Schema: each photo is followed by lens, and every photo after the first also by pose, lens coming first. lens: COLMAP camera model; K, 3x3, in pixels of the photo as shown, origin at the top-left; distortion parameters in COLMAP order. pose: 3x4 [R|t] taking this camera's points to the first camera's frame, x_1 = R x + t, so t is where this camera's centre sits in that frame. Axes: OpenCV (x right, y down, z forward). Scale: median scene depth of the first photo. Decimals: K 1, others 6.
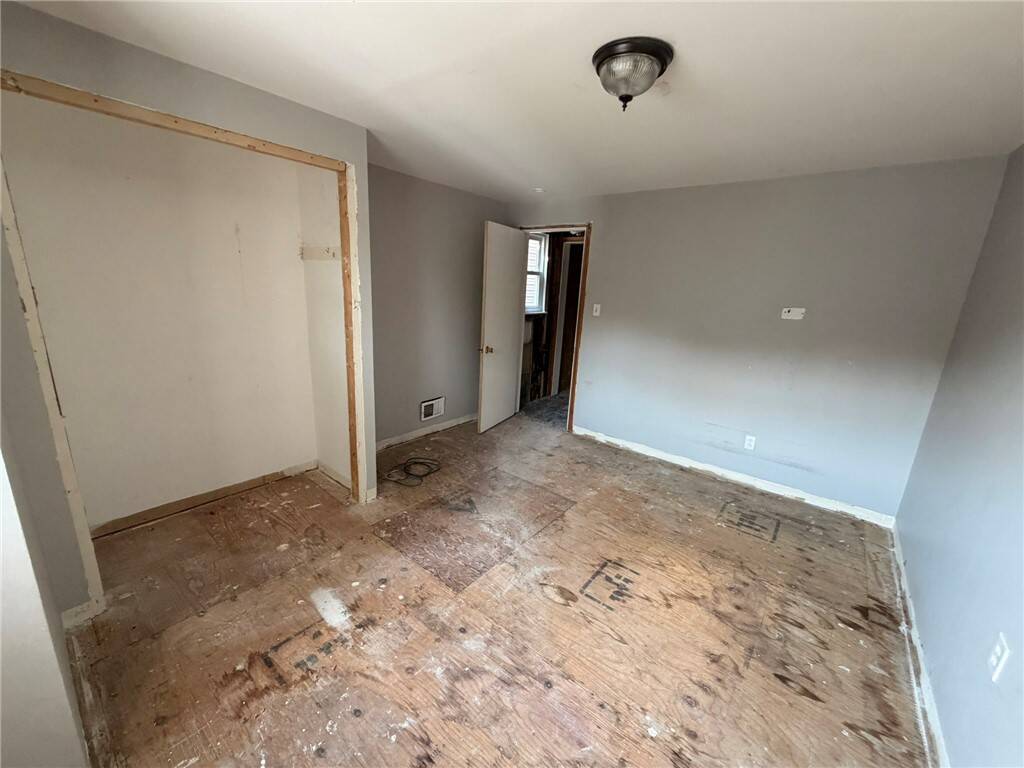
lens RADIAL K [[410.0, 0, 511.3], [0, 410.0, 385.4], [0, 0, 1]] dist [0.001788, 0.000195]
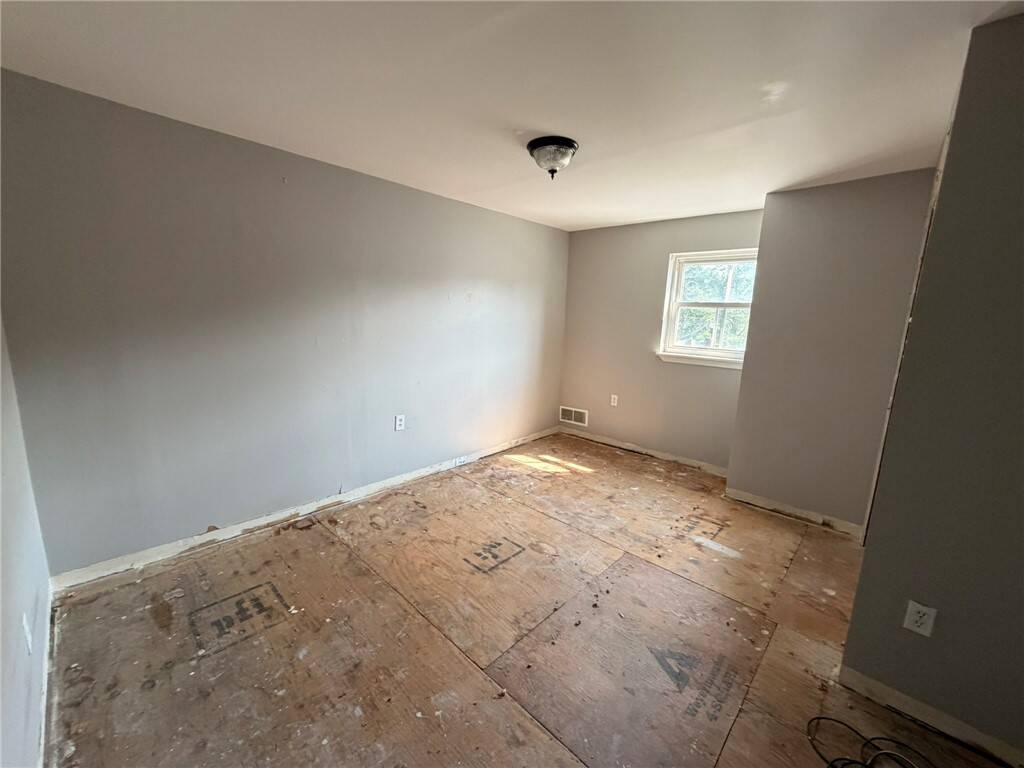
lens RADIAL K [[410.0, 0, 511.4], [0, 410.0, 385.0], [0, 0, 1]] dist [0.001788, 0.000195]
pose [[-0.993083, -0.097981, 0.064698, 0.176548], [-0.062129, 0.906074, 0.418533, -0.426276], [-0.099629, 0.411619, -0.905894, 1.888551]]
